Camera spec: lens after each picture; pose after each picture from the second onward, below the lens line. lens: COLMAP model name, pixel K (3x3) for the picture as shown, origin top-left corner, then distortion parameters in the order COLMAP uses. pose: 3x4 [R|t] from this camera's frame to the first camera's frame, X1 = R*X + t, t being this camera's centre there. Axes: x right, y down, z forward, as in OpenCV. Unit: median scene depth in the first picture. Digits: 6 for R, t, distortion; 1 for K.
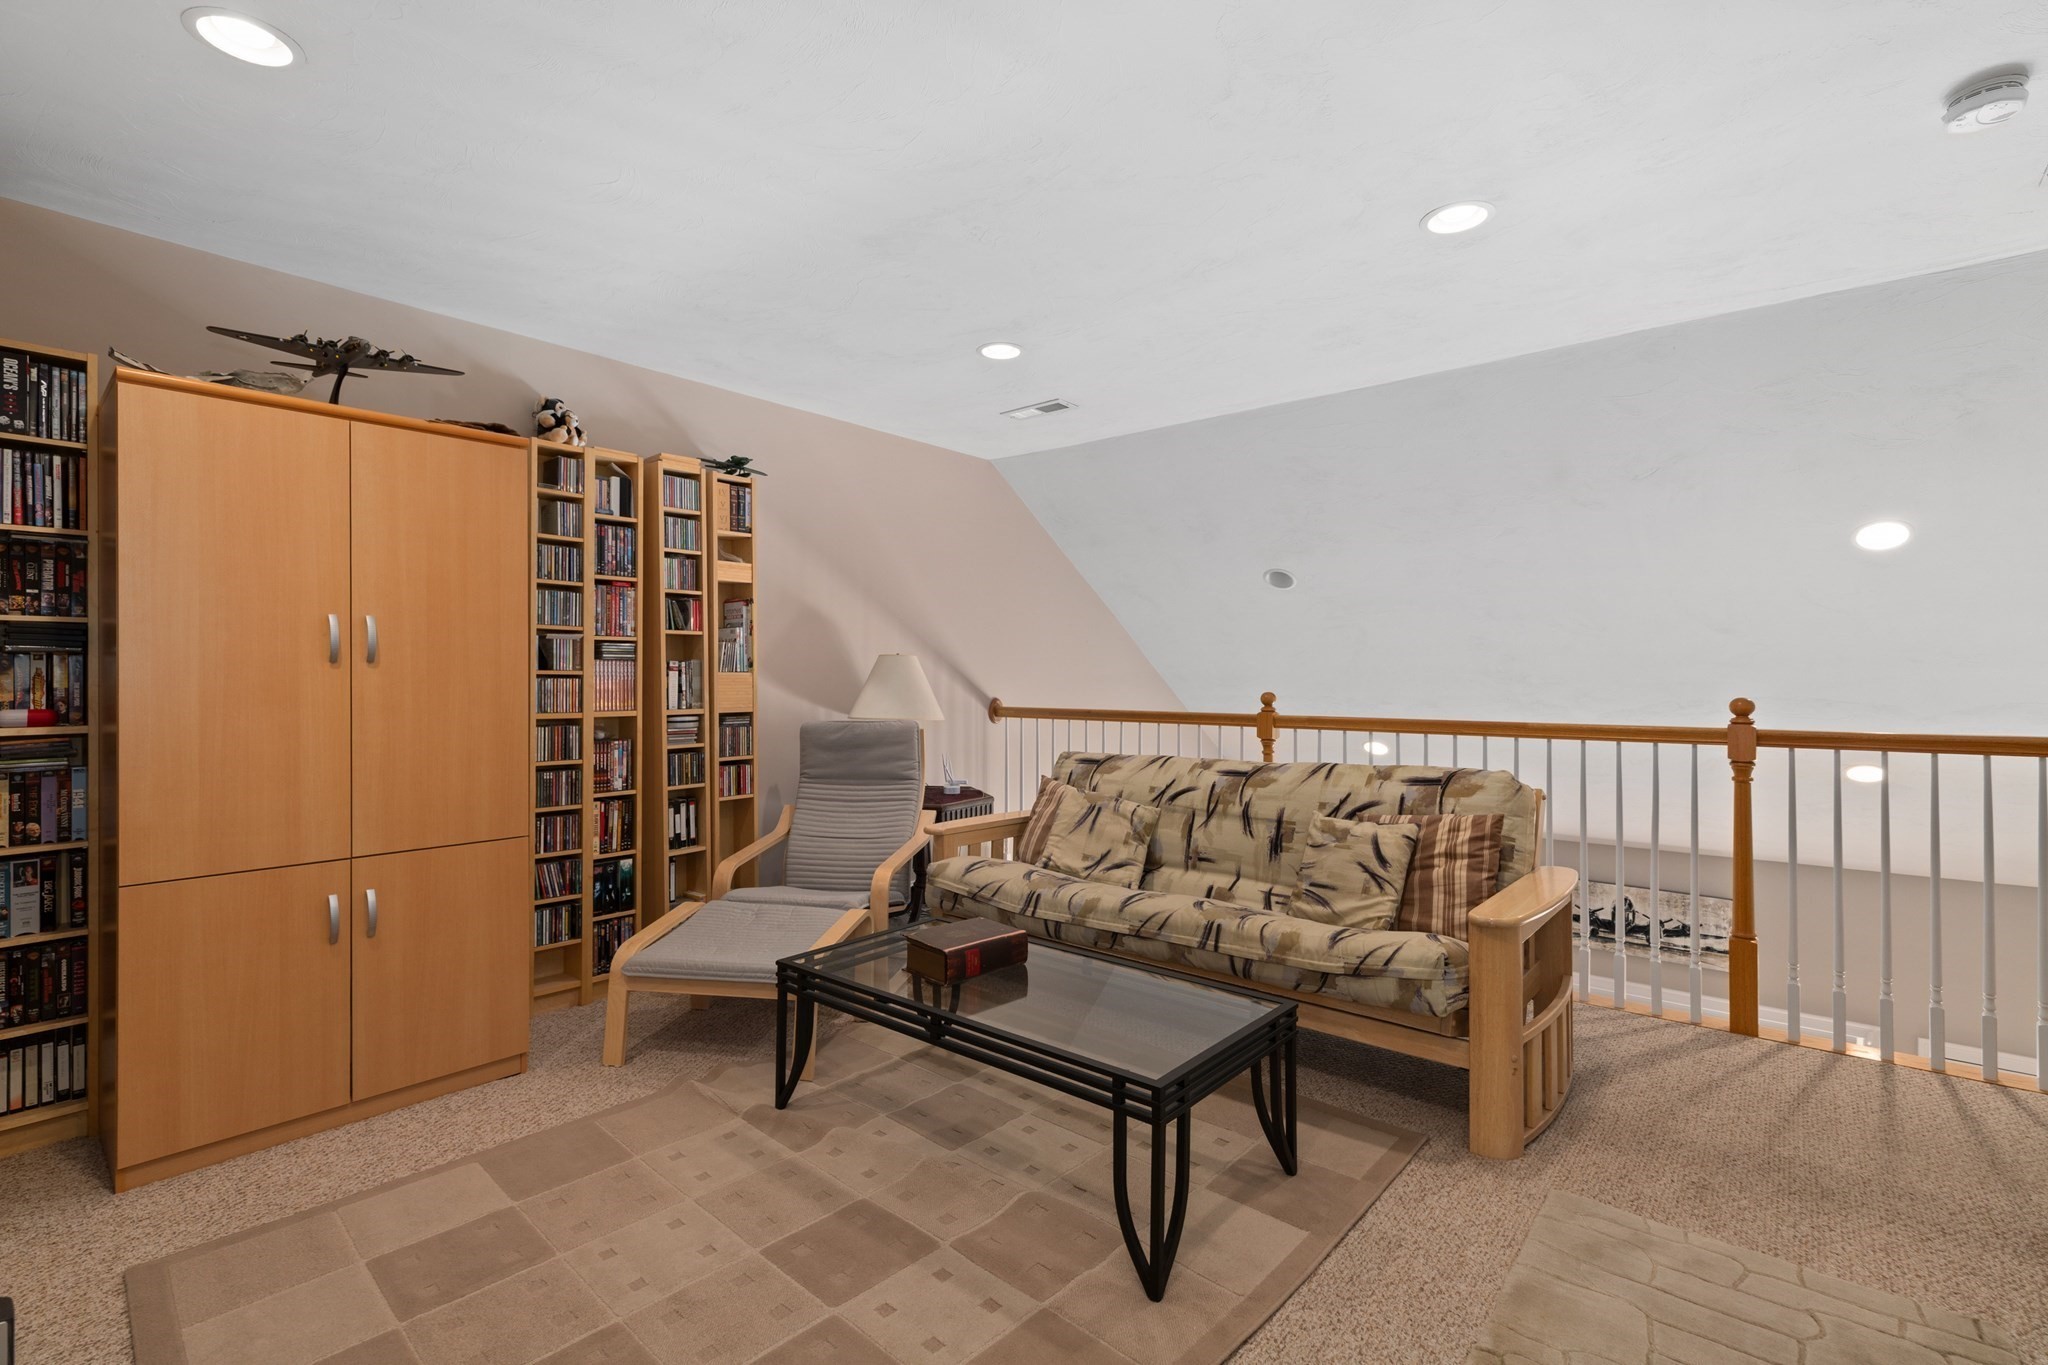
lens RADIAL K [[938.7, 0, 1024.0], [0, 938.7, 682.5], [0, 0, 1]] dist [-0.000274, -0.000119]
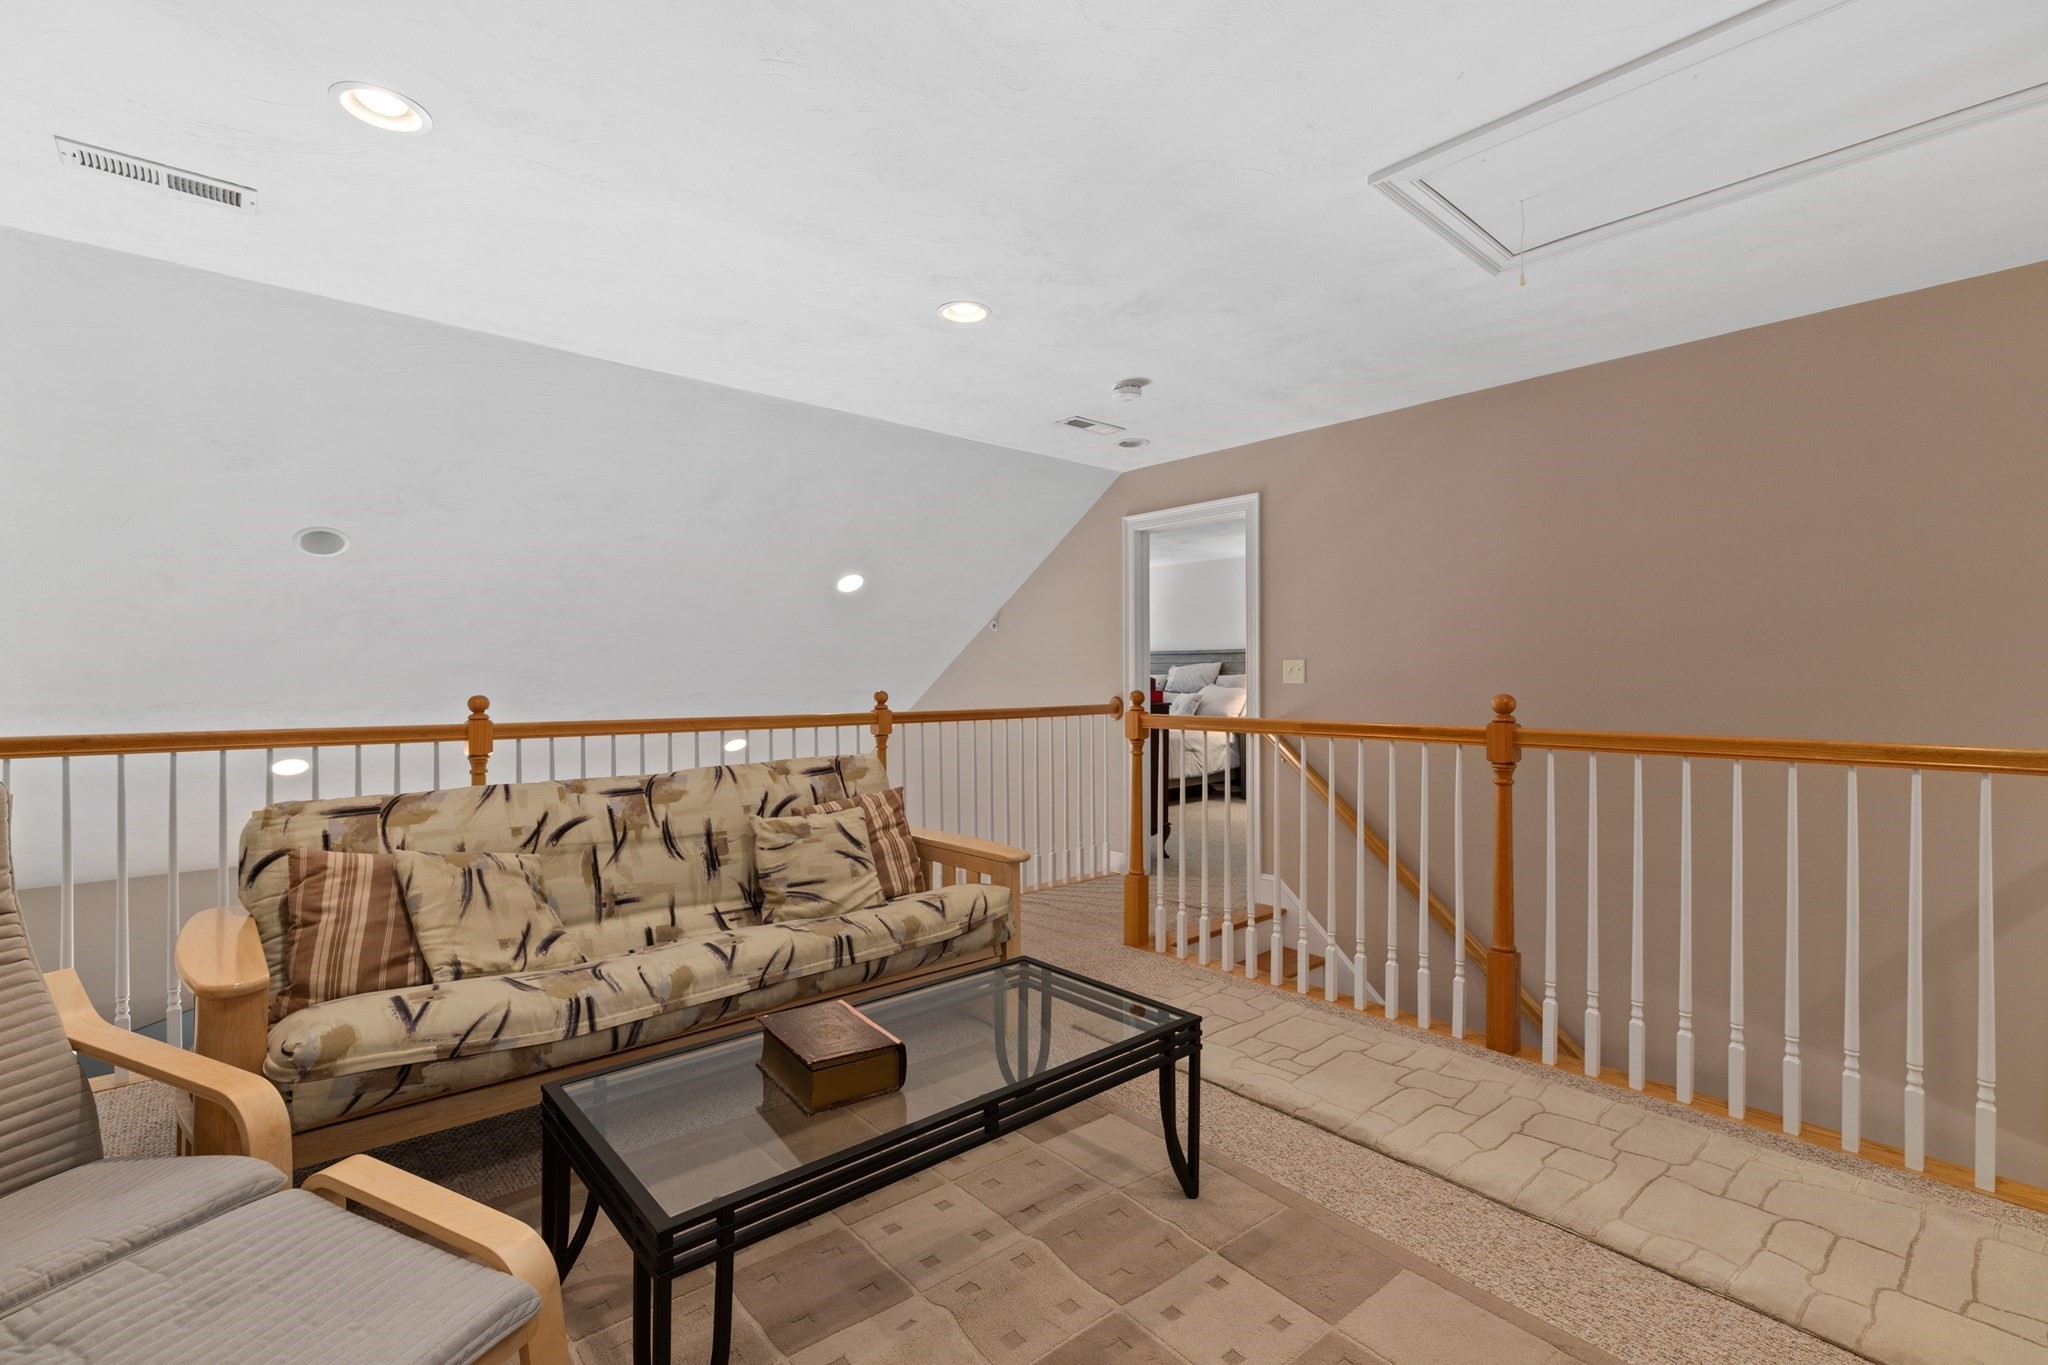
lens RADIAL K [[913.0, 0, 1023.7], [0, 913.0, 709.1], [0, 0, 1]] dist [0.001526, 0.000126]
pose [[0.136859, -0.034264, 0.989998, -0.307760], [0.006416, 0.999411, 0.033703, -0.000467], [-0.990570, 0.001740, 0.136999, 0.318638]]
